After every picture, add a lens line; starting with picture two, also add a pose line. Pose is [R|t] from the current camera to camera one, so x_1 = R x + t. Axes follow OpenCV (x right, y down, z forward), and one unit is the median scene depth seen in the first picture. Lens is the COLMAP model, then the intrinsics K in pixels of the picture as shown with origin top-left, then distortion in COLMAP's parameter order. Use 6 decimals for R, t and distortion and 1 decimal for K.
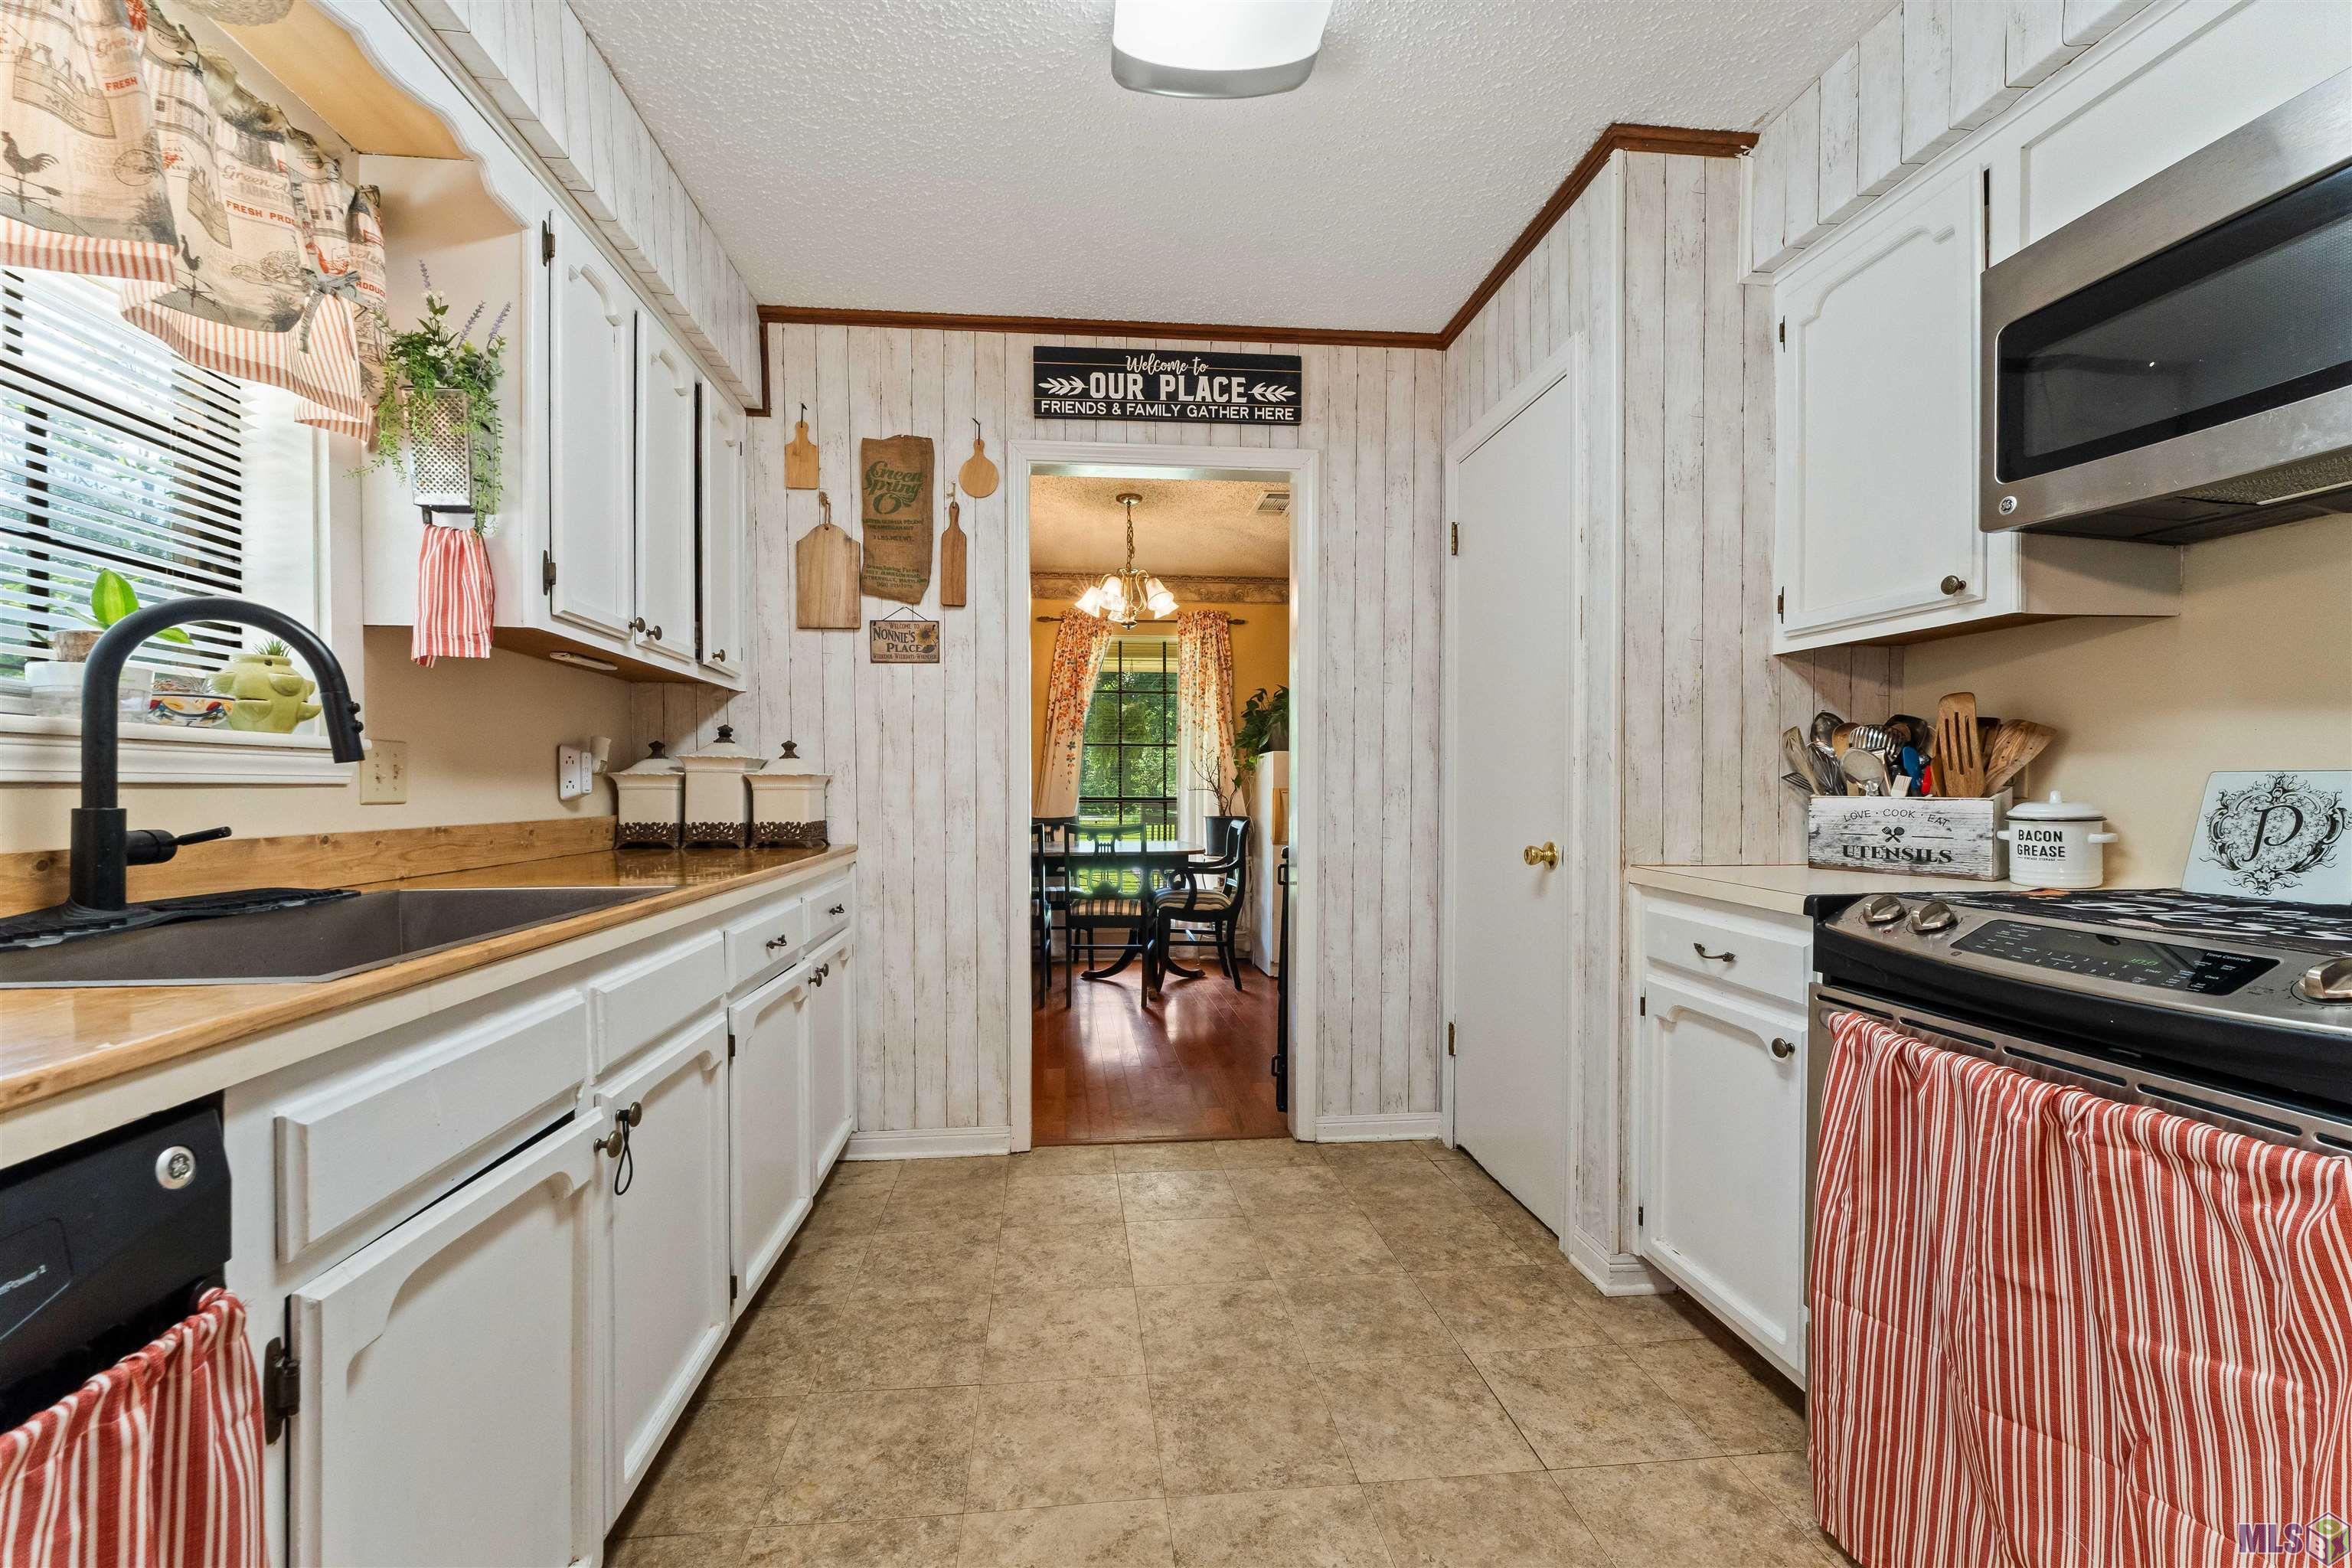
lens RADIAL K [[1009.3, 0, 1176.0], [0, 1009.3, 784.0], [0, 0, 1]] dist [-0.000335, -0.000106]
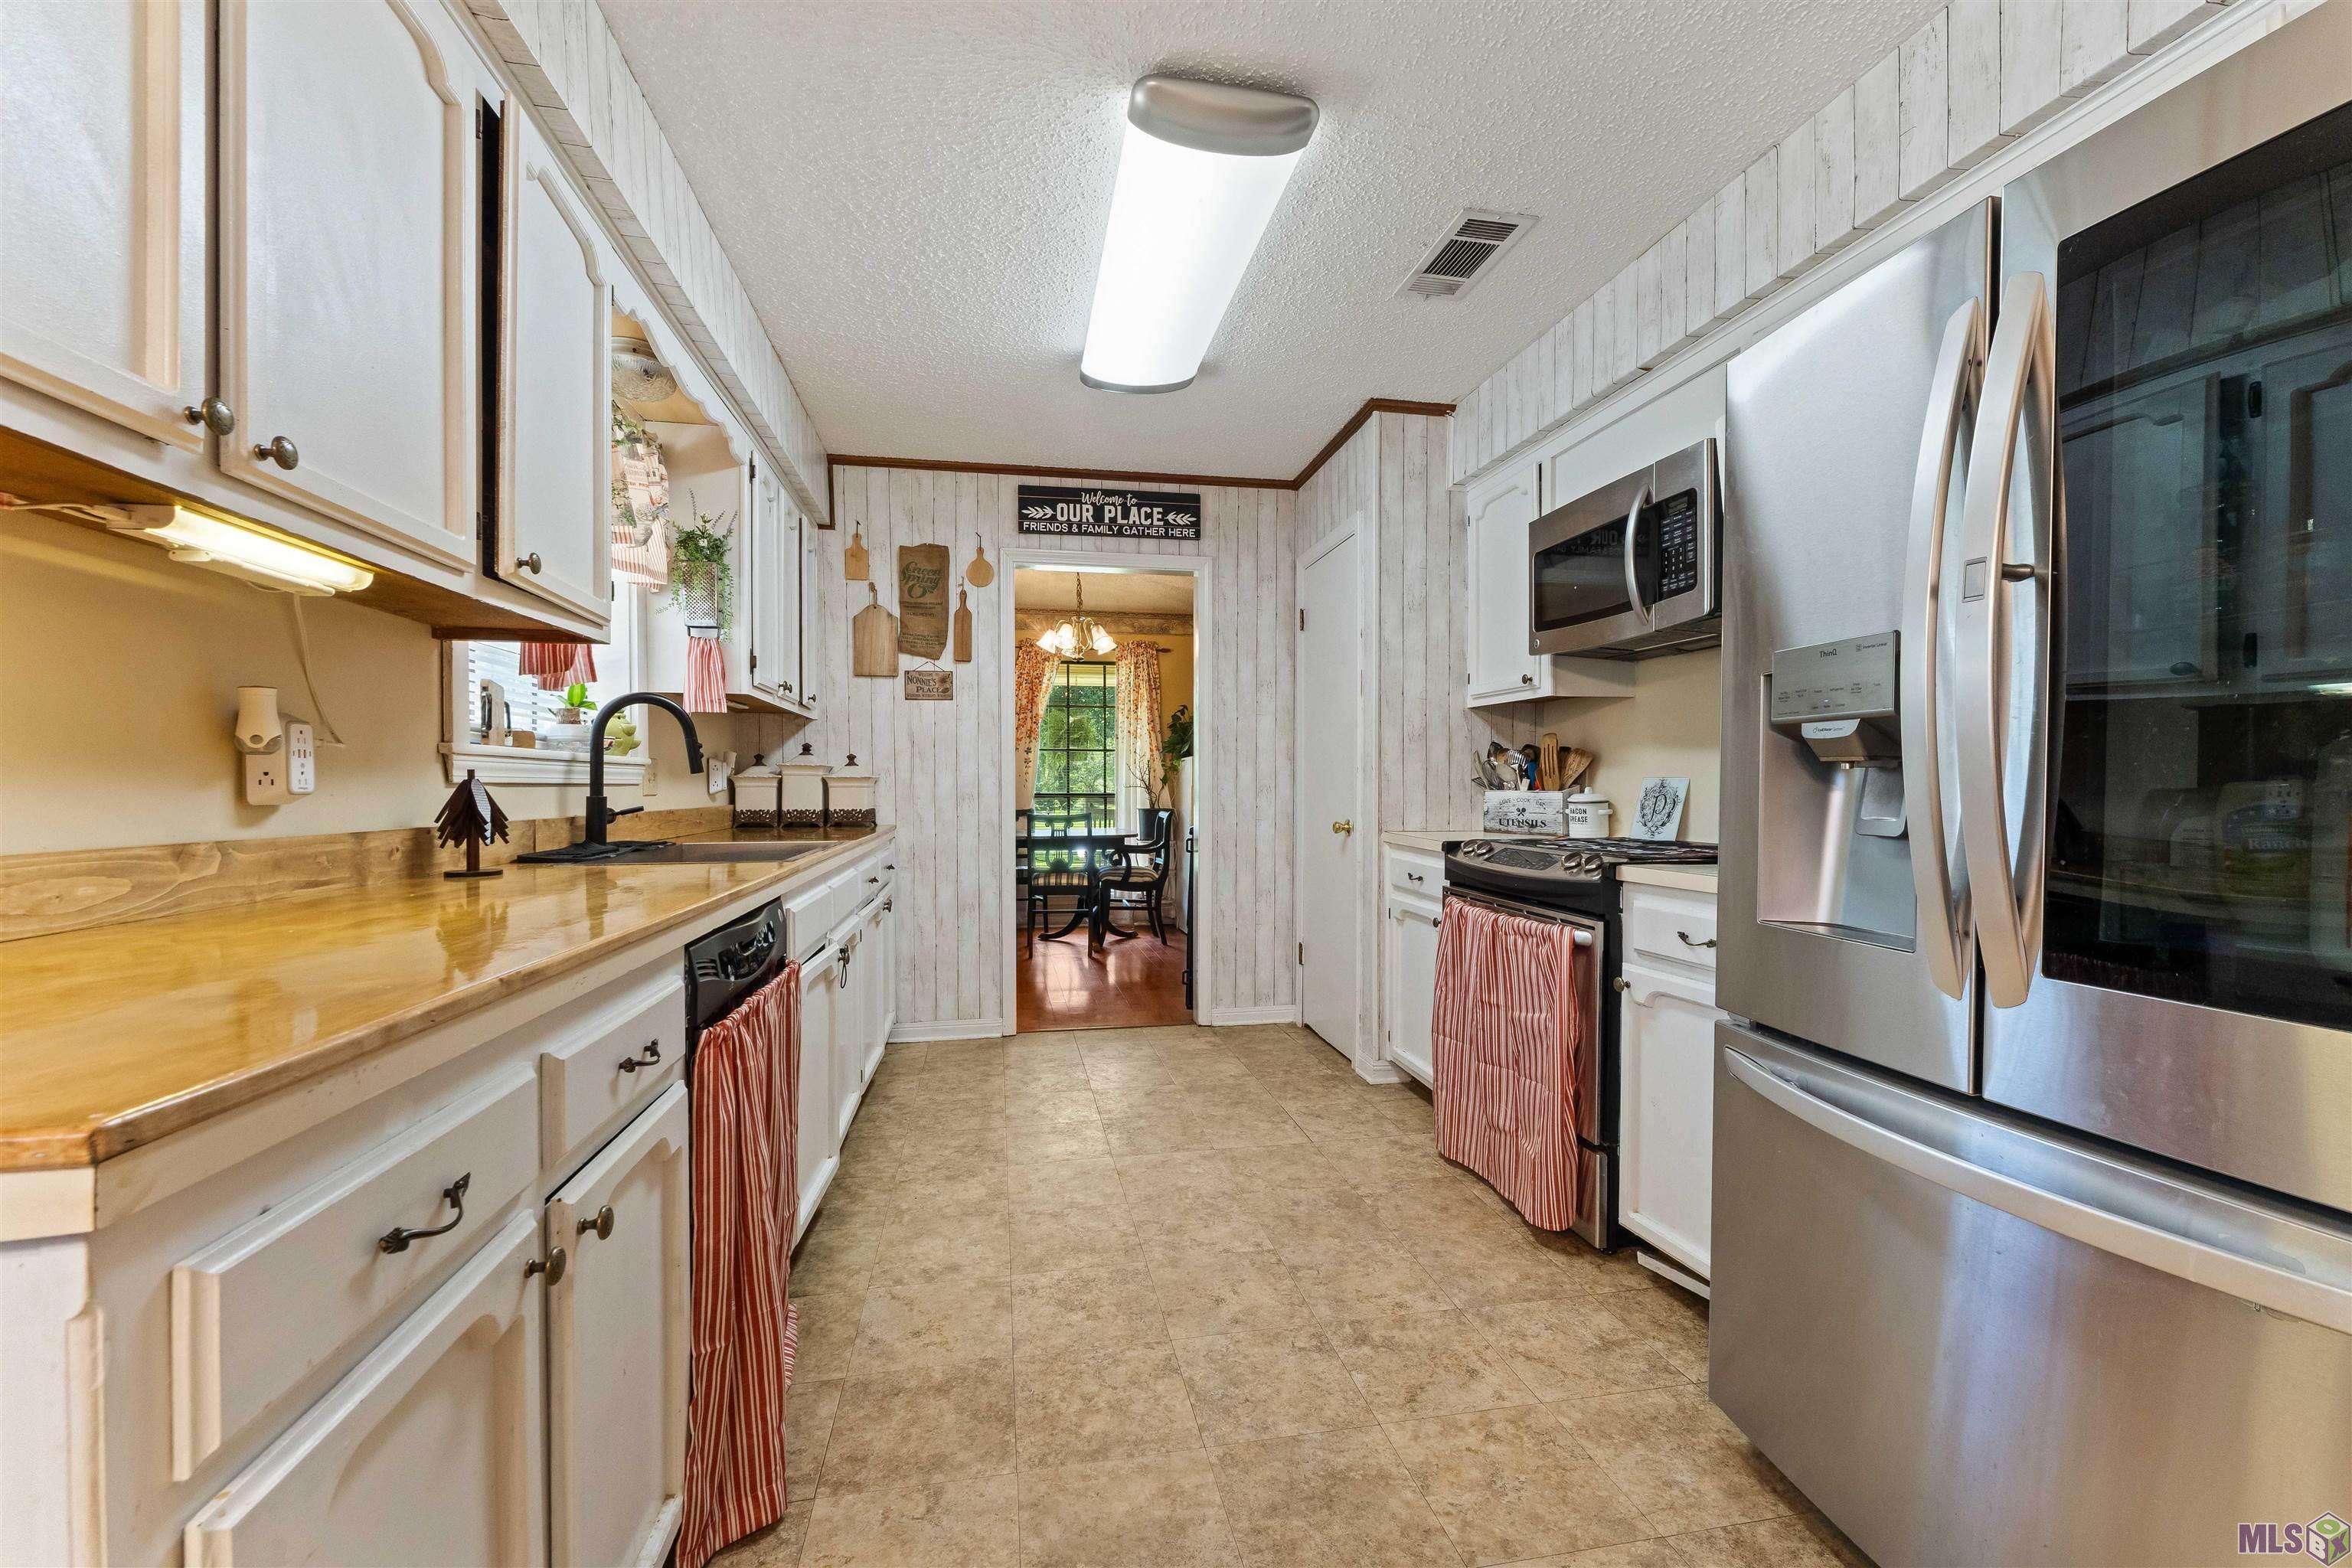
lens RADIAL K [[967.9, 0, 1184.1], [0, 967.9, 798.5], [0, 0, 1]] dist [-0.000008, 0.000070]
pose [[0.997285, -0.001781, 0.073613, -0.005680], [0.000496, 0.999847, 0.017478, -0.002755], [-0.073633, -0.017394, 0.997134, -0.495234]]
